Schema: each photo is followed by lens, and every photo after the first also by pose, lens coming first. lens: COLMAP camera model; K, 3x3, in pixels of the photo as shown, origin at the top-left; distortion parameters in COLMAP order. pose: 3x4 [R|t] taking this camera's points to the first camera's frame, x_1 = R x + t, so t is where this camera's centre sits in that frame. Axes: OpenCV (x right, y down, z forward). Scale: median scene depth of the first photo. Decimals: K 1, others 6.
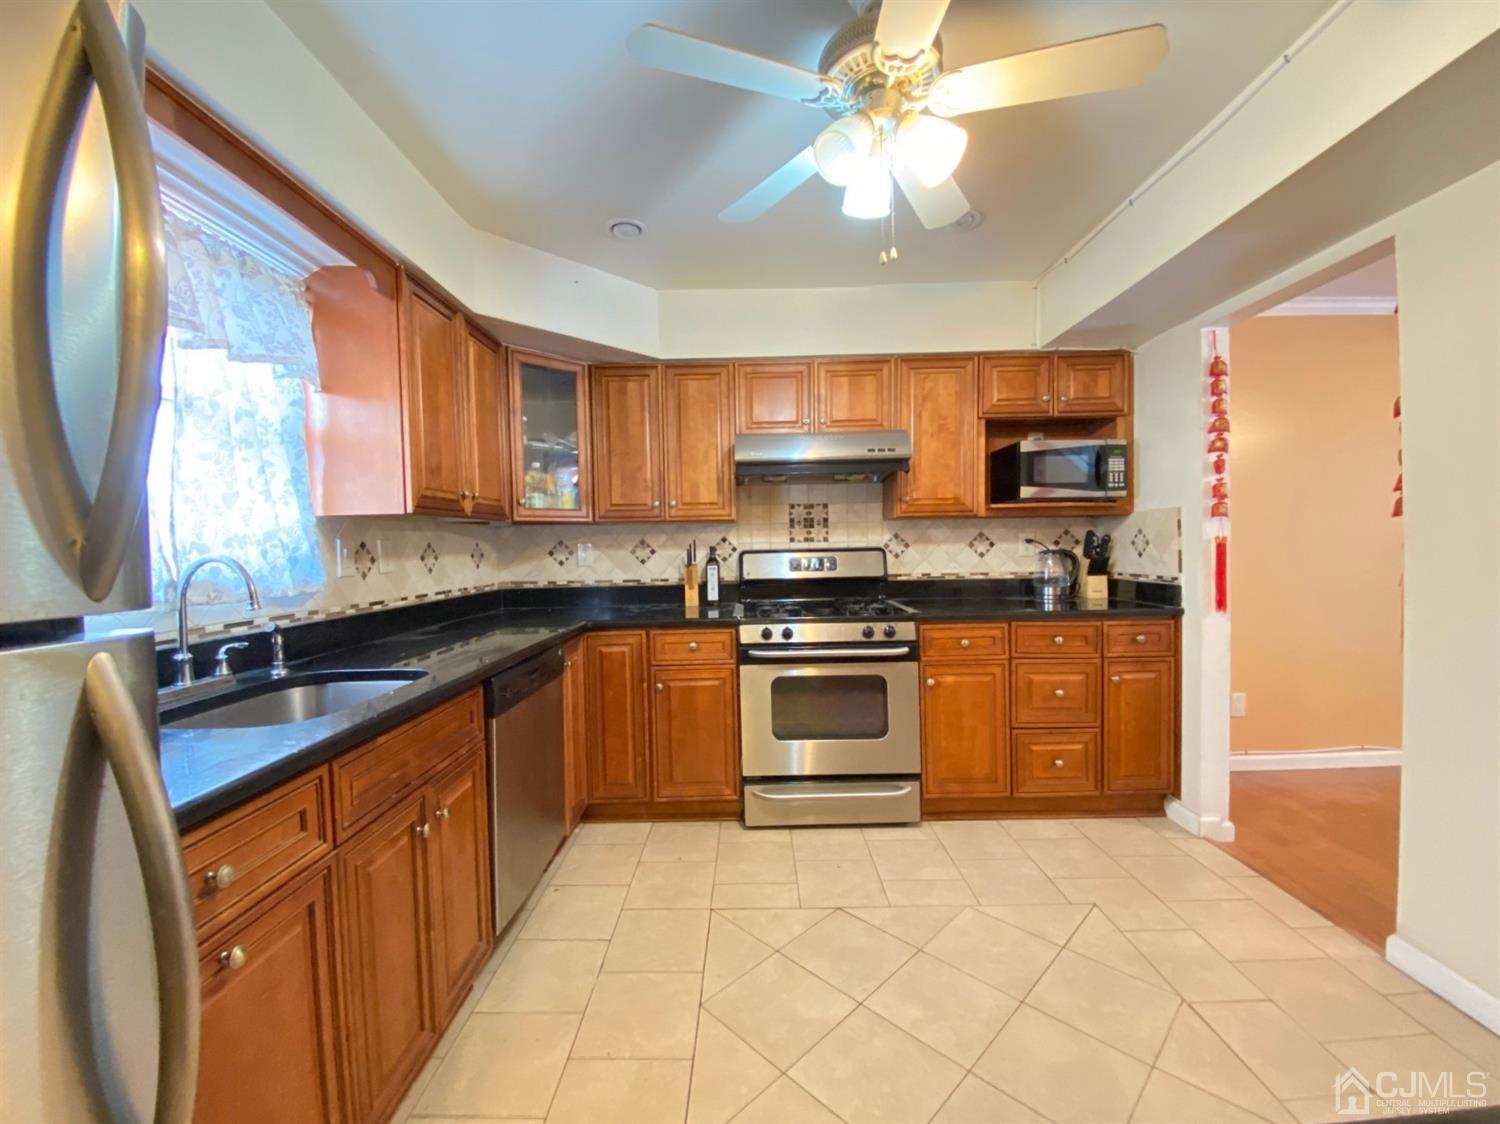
lens RADIAL K [[617.2, 0, 745.7], [0, 617.2, 564.8], [0, 0, 1]] dist [0.000408, 0.000023]
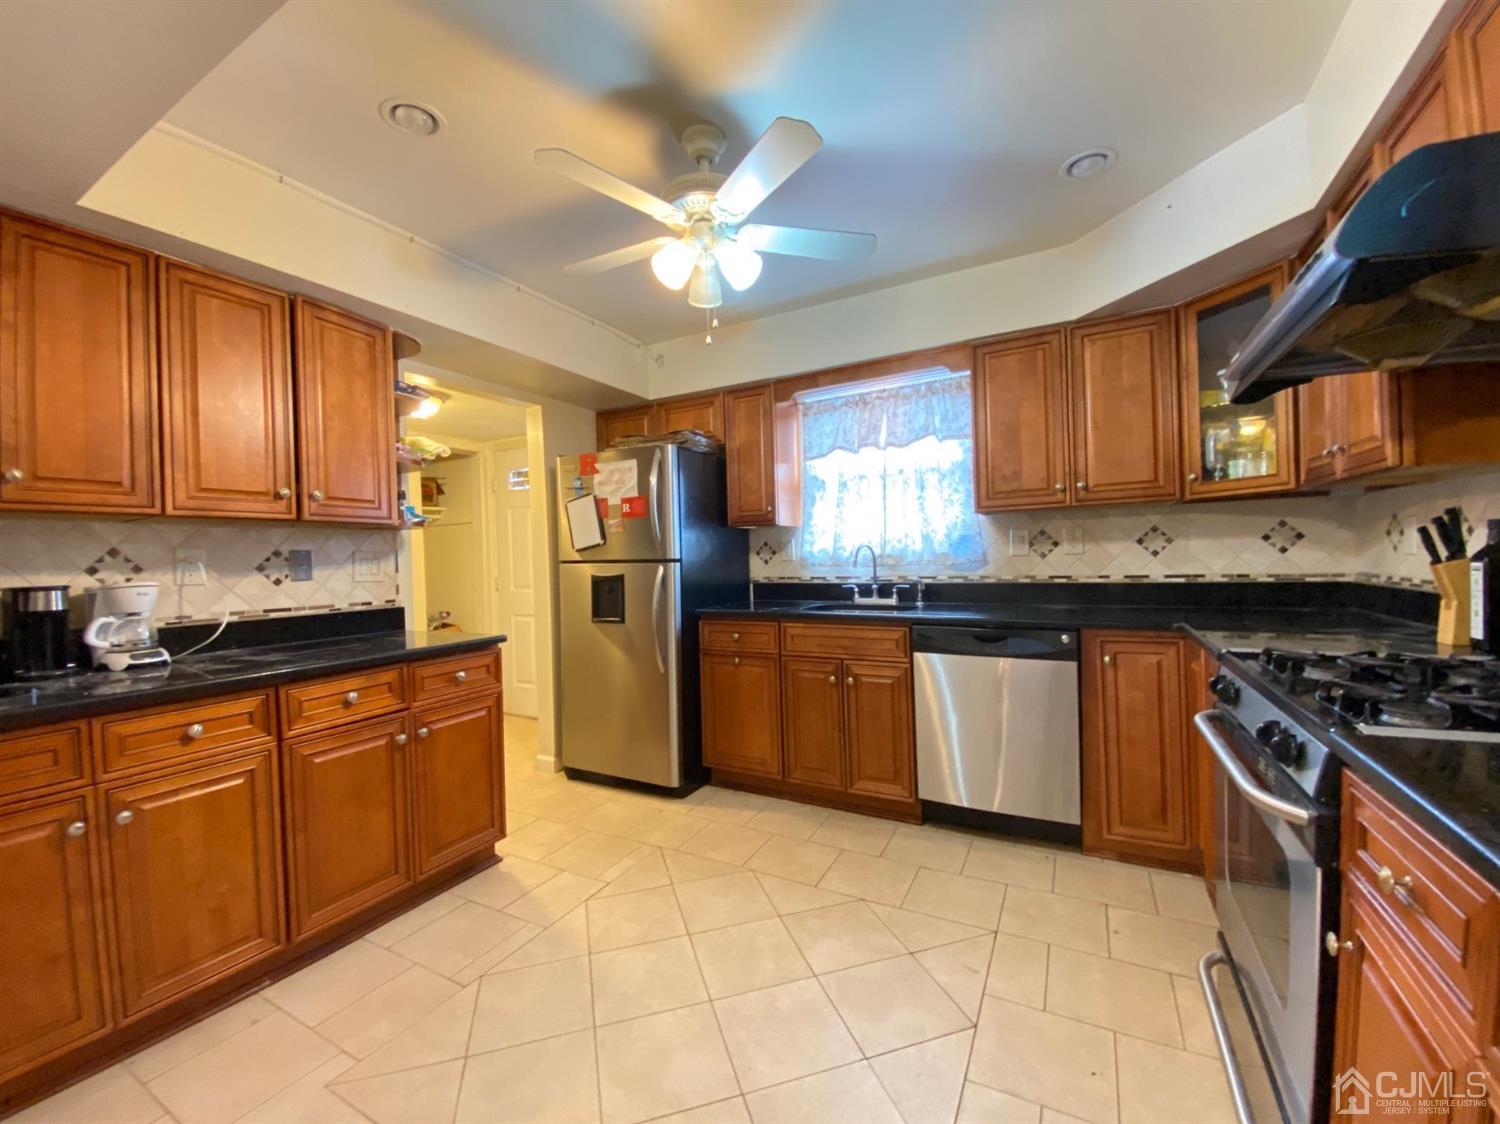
lens RADIAL K [[617.2, 0, 742.1], [0, 617.2, 558.3], [0, 0, 1]] dist [0.000408, 0.000023]
pose [[-0.464759, 0.049625, -0.884046, 0.859697], [0.015061, 0.998727, 0.048144, -0.049519], [0.885309, 0.009060, -0.464914, 1.026079]]
